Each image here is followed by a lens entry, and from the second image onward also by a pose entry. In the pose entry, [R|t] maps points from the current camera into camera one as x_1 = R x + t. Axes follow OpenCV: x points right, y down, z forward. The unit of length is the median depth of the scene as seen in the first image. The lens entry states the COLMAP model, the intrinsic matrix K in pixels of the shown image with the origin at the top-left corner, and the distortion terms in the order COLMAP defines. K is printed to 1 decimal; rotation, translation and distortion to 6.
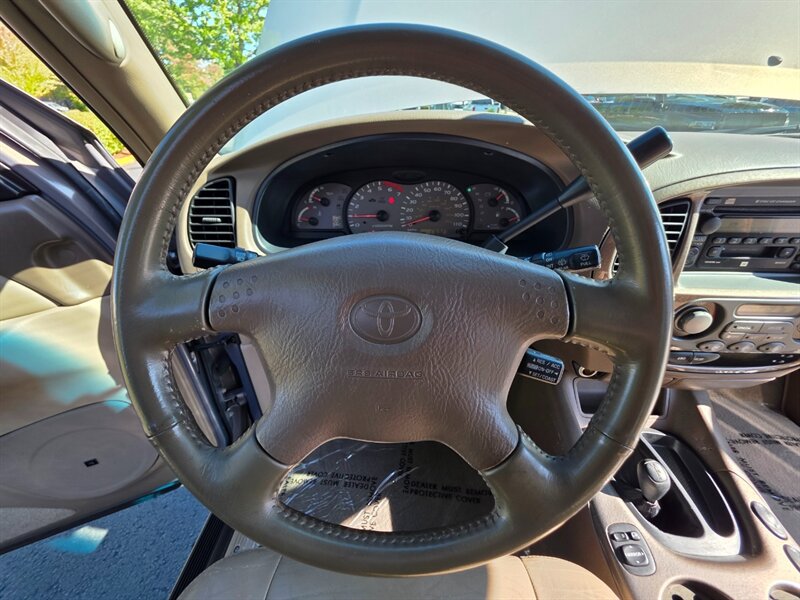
lens RADIAL K [[320.2, 0, 400.0], [0, 320.2, 300.0], [0, 0, 1]] dist [0.001278, 0.000057]
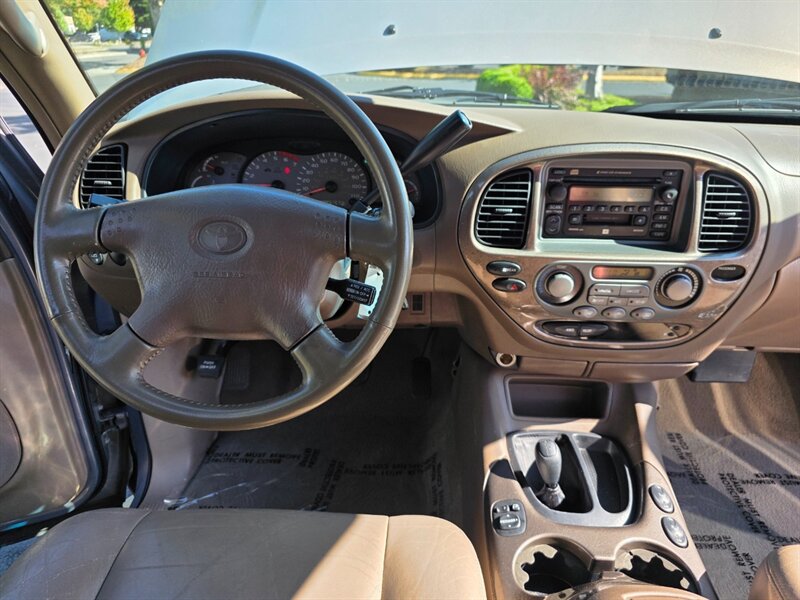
lens RADIAL K [[535.9, 0, 400.4], [0, 535.9, 307.0], [0, 0, 1]] dist [0.008629, -0.001662]
pose [[0.999879, 0.015484, -0.001458, 0.398205], [-0.015552, 0.995992, -0.088085, 0.295200], [0.000088, 0.088097, 0.996112, -0.721709]]
